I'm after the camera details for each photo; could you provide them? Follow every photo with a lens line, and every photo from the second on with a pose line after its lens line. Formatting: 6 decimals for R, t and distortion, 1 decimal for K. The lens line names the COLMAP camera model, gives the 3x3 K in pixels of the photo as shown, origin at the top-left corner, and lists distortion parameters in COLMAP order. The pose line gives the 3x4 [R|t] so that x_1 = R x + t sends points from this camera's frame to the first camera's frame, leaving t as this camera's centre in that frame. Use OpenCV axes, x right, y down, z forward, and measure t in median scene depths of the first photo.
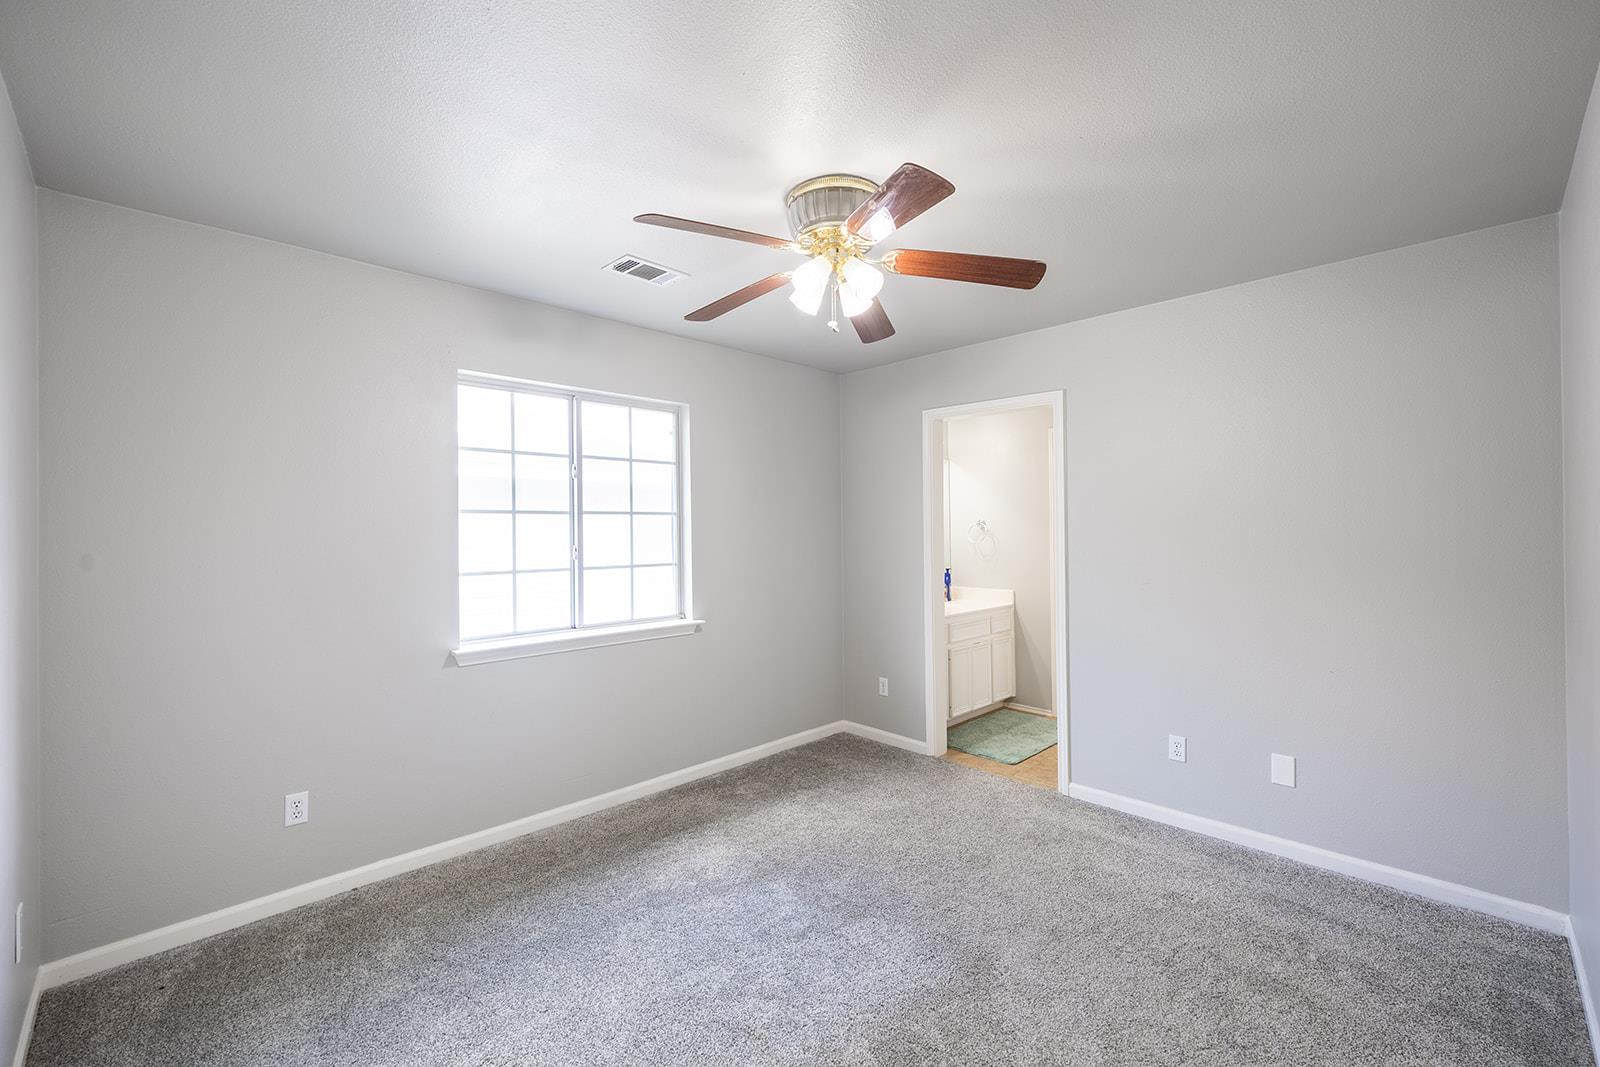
lens RADIAL K [[665.7, 0, 800.0], [0, 665.7, 533.5], [0, 0, 1]] dist [-0.000571, -0.000029]
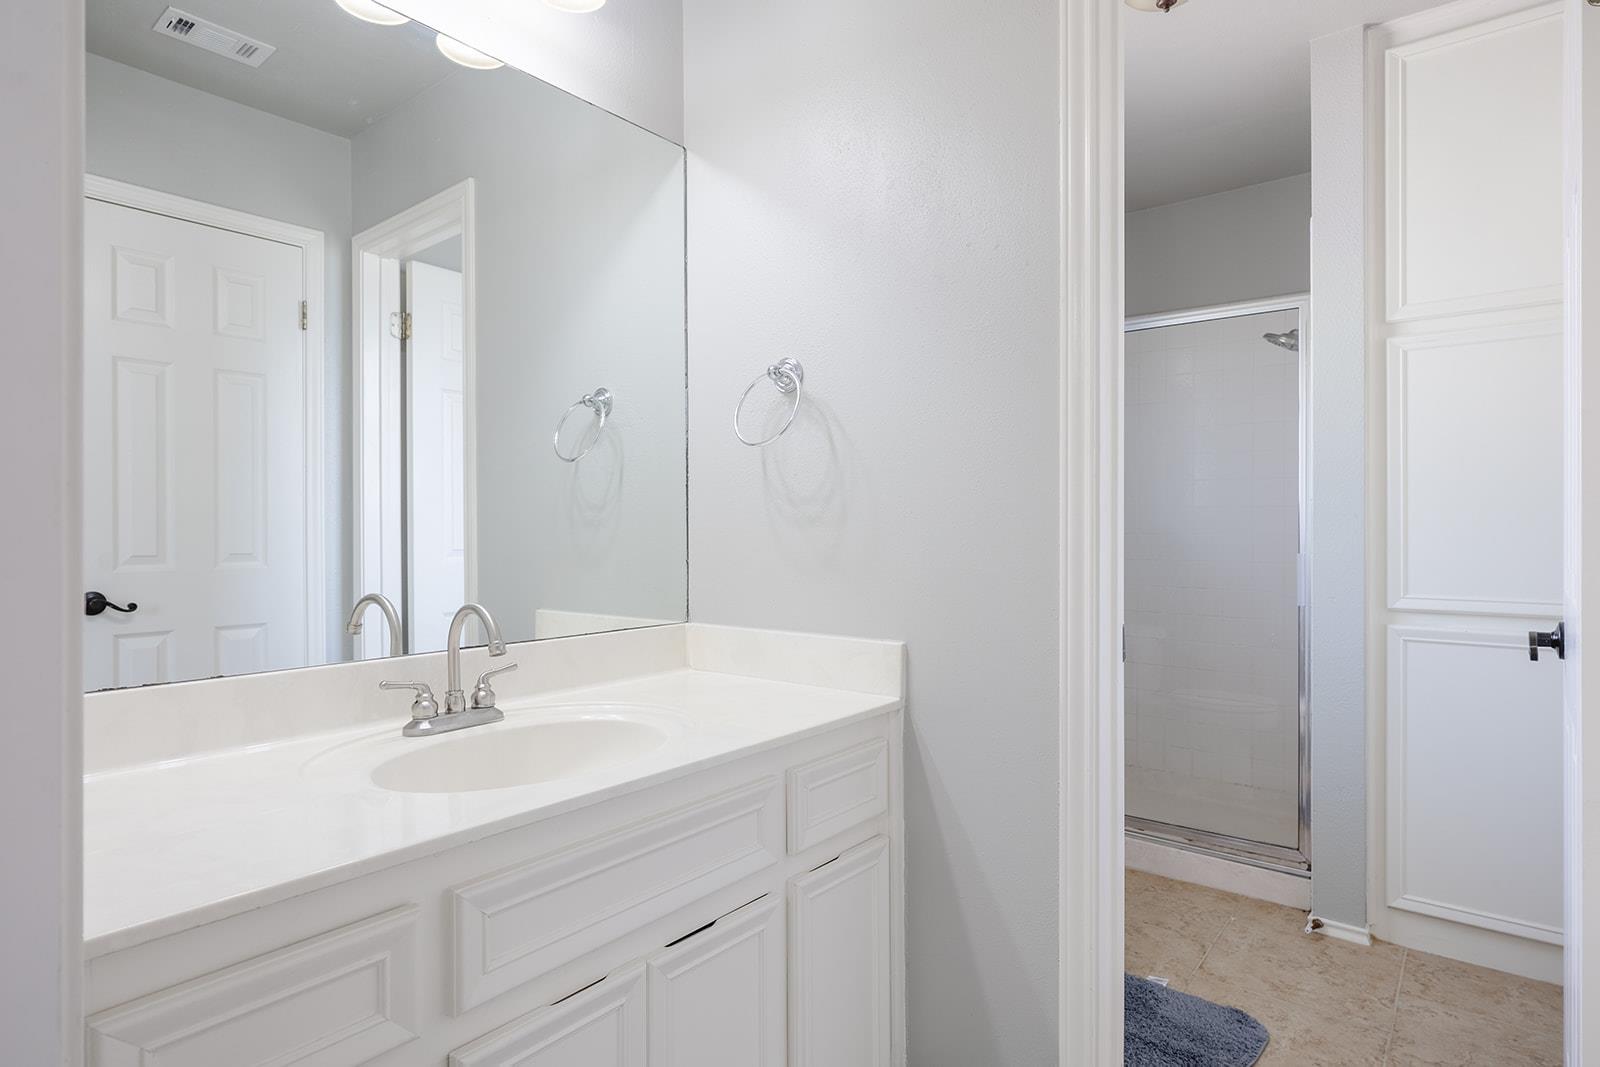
lens RADIAL K [[850.7, 0, 800.0], [0, 850.7, 533.5], [0, 0, 1]] dist [-0.000789, -0.000097]
pose [[0.993565, 0.006275, 0.113093, 0.255026], [-0.006675, 0.999973, 0.003157, 0.046994], [-0.113070, -0.003891, 0.993579, 0.718855]]
